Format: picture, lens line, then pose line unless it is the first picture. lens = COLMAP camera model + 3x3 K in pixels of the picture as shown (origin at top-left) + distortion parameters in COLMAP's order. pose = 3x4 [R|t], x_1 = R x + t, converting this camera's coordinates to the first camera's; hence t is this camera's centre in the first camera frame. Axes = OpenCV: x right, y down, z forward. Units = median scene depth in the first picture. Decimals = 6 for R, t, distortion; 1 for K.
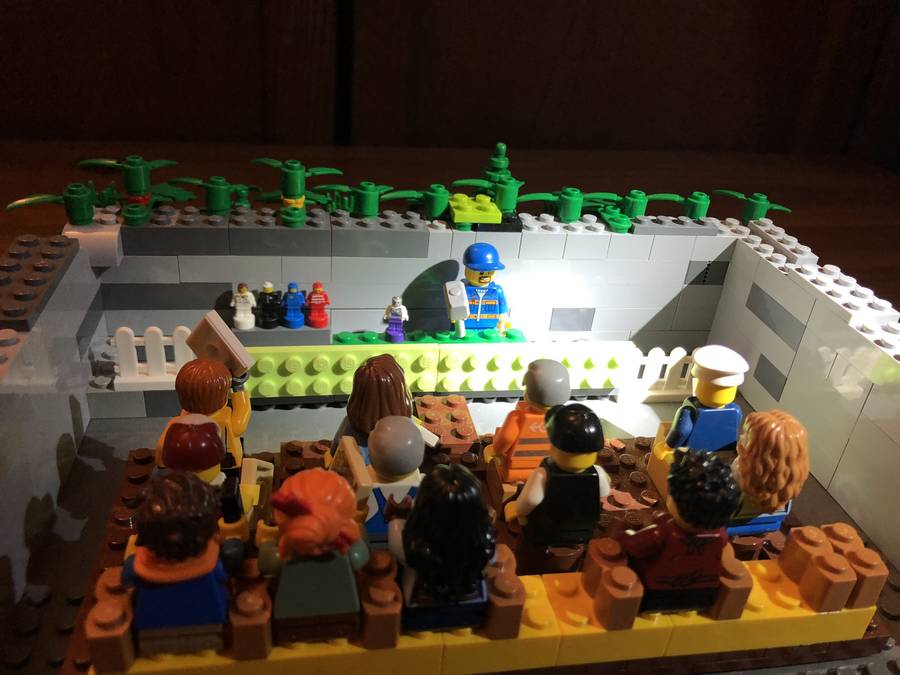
lens RADIAL K [[764.7, 0, 450.0], [0, 764.7, 337.5], [0, 0, 1]] dist [-0.003812, -0.018918]
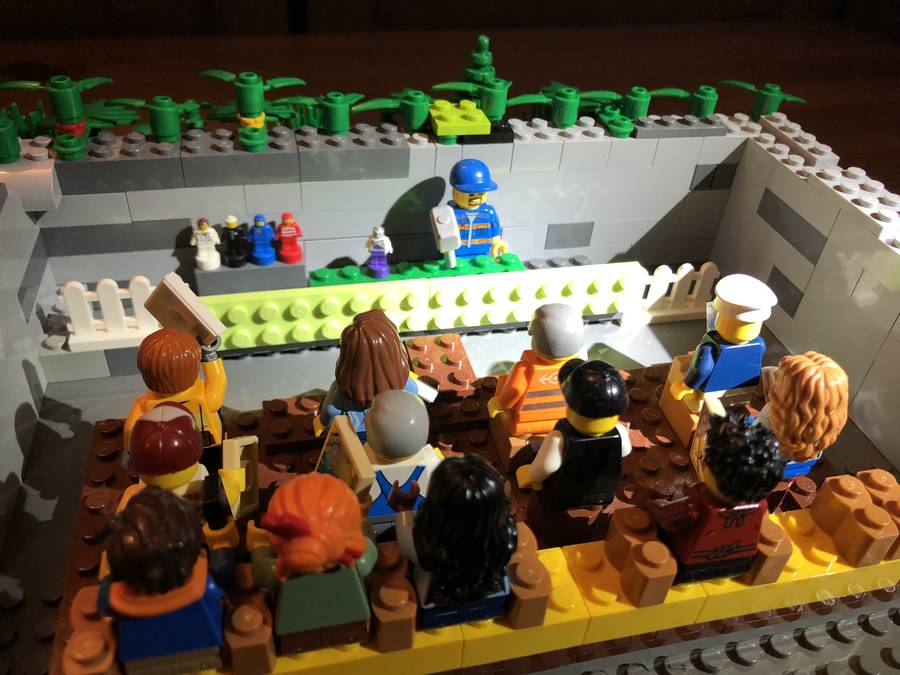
lens RADIAL K [[766.1, 0, 446.7], [0, 766.1, 341.2], [0, 0, 1]] dist [-0.052324, 0.082042]
pose [[0.998195, -0.052089, 0.029879, -0.023855], [0.046578, 0.985652, 0.162235, -0.064171], [-0.037901, -0.160551, 0.986300, 0.101195]]
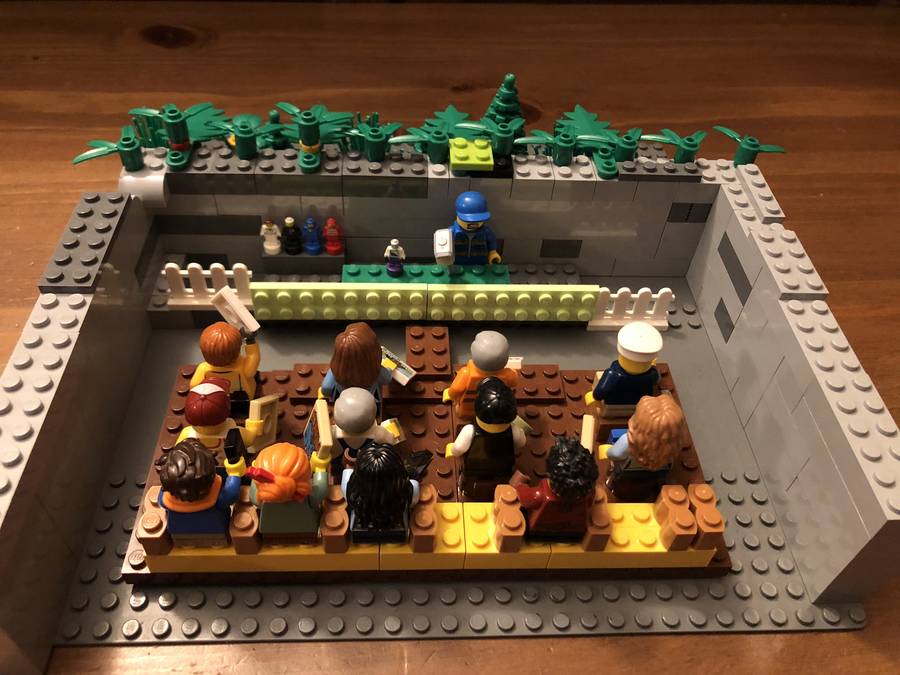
lens RADIAL K [[764.7, 0, 450.0], [0, 764.7, 337.5], [0, 0, 1]] dist [-0.003812, -0.018918]
pose [[0.990474, 0.073342, -0.116541, 0.168128], [-0.036834, 0.956626, 0.288981, -0.260666], [0.132680, -0.281936, 0.950215, -0.149372]]
